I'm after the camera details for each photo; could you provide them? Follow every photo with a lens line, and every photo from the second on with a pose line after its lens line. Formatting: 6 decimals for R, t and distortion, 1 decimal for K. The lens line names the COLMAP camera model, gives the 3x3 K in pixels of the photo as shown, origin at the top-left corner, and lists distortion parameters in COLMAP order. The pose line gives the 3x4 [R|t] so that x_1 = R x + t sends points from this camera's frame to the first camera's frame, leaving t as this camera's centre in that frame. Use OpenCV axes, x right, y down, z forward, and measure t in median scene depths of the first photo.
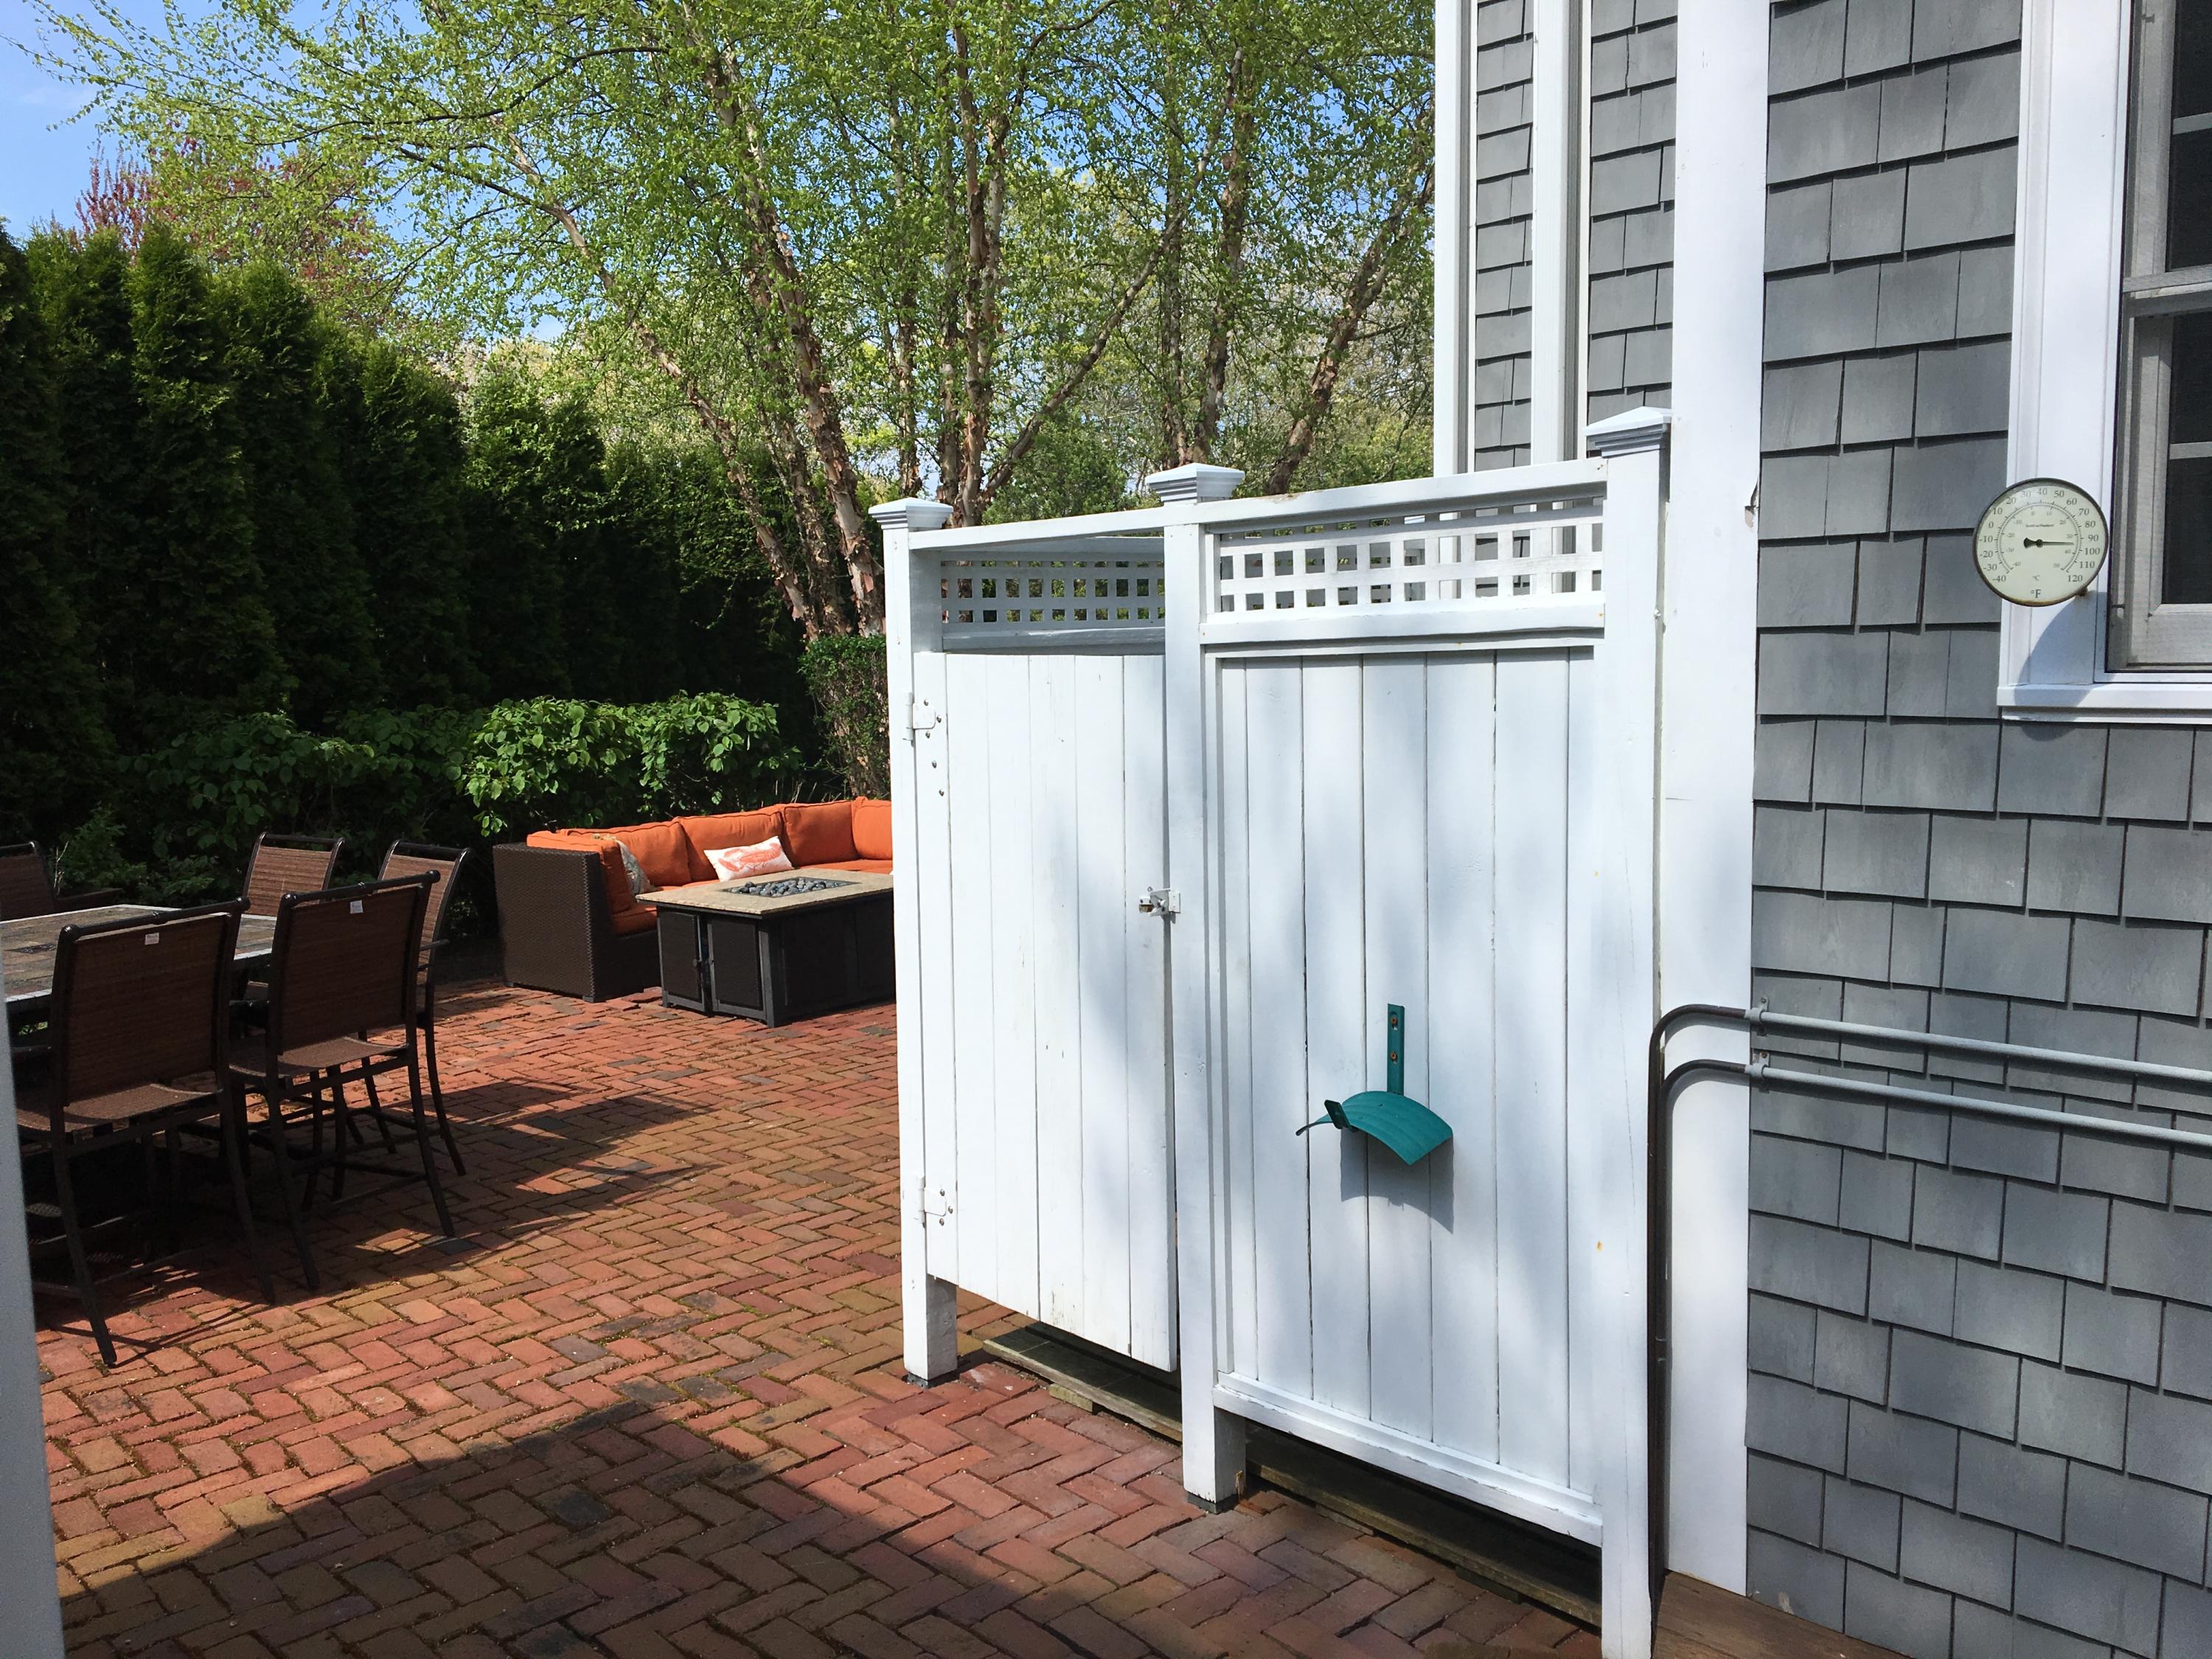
lens RADIAL K [[1813.7, 0, 1106.0], [0, 1813.7, 829.5], [0, 0, 1]] dist [0.028212, -0.074124]
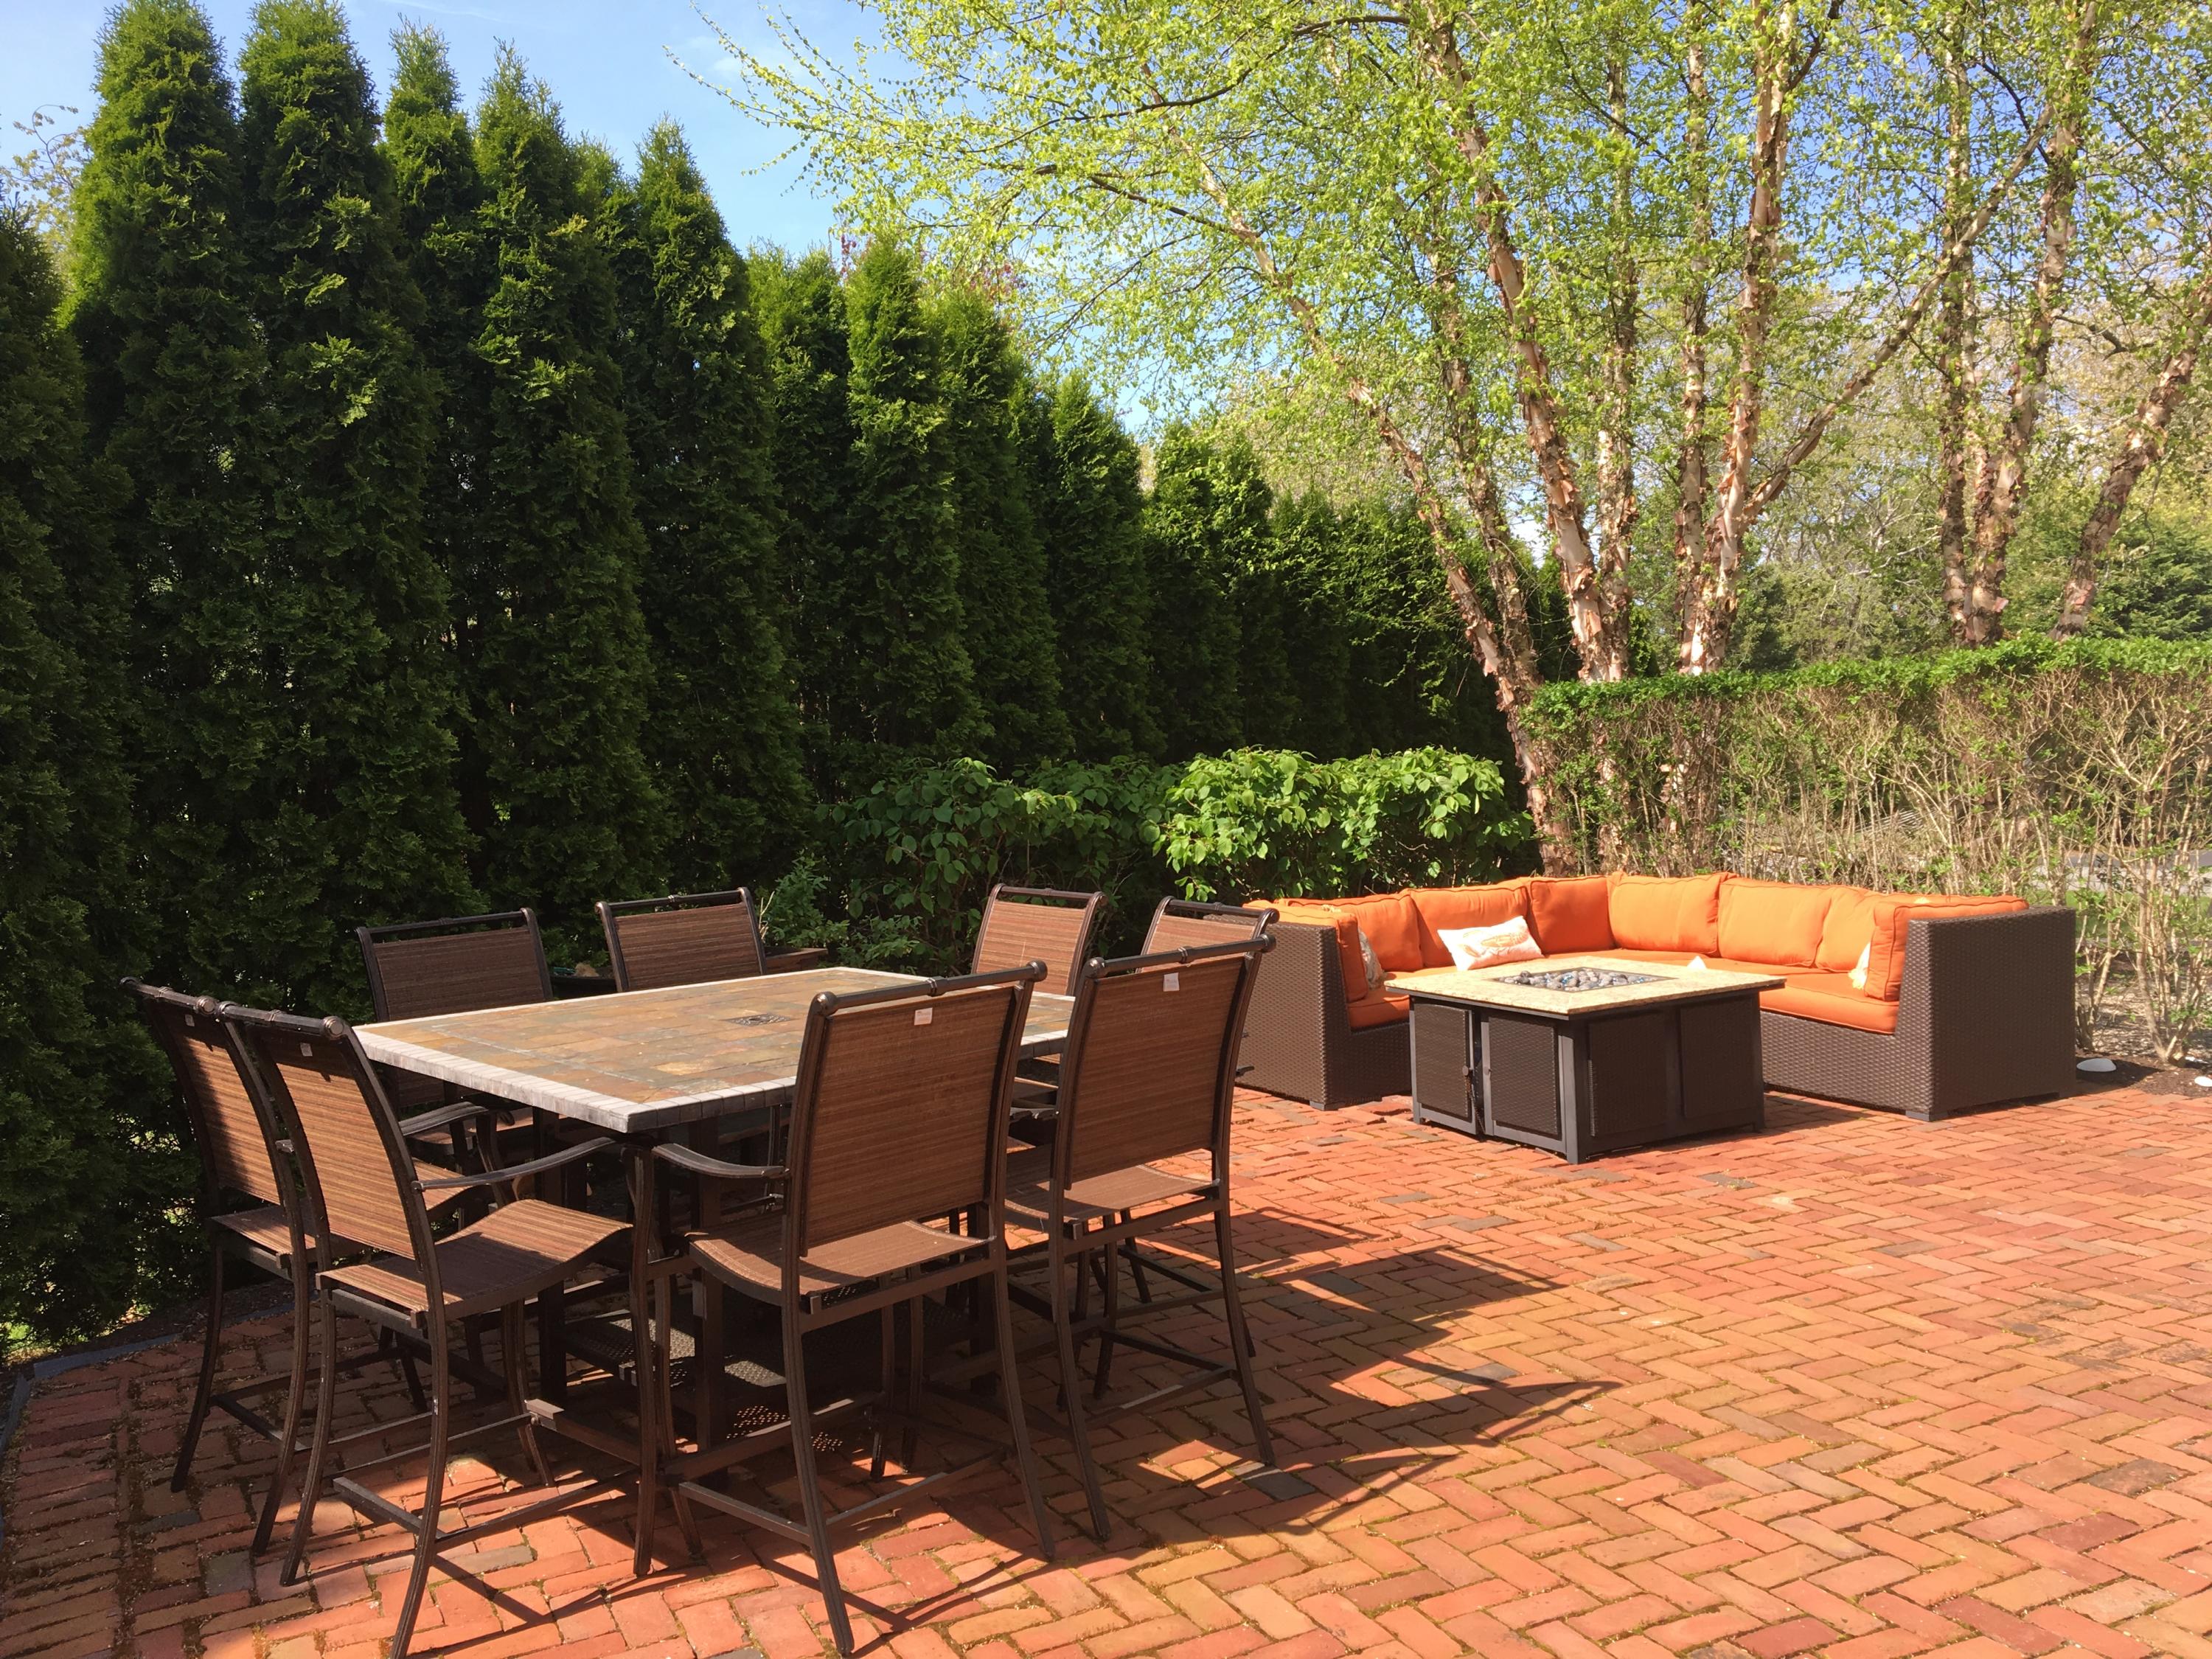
lens RADIAL K [[1879.0, 0, 1104.3], [0, 1879.0, 768.9], [0, 0, 1]] dist [0.093701, -0.140670]
pose [[0.947859, 0.004313, -0.318661, -0.108876], [-0.029616, 0.996774, -0.074602, 0.008118], [0.317311, 0.080149, 0.944928, 0.156118]]
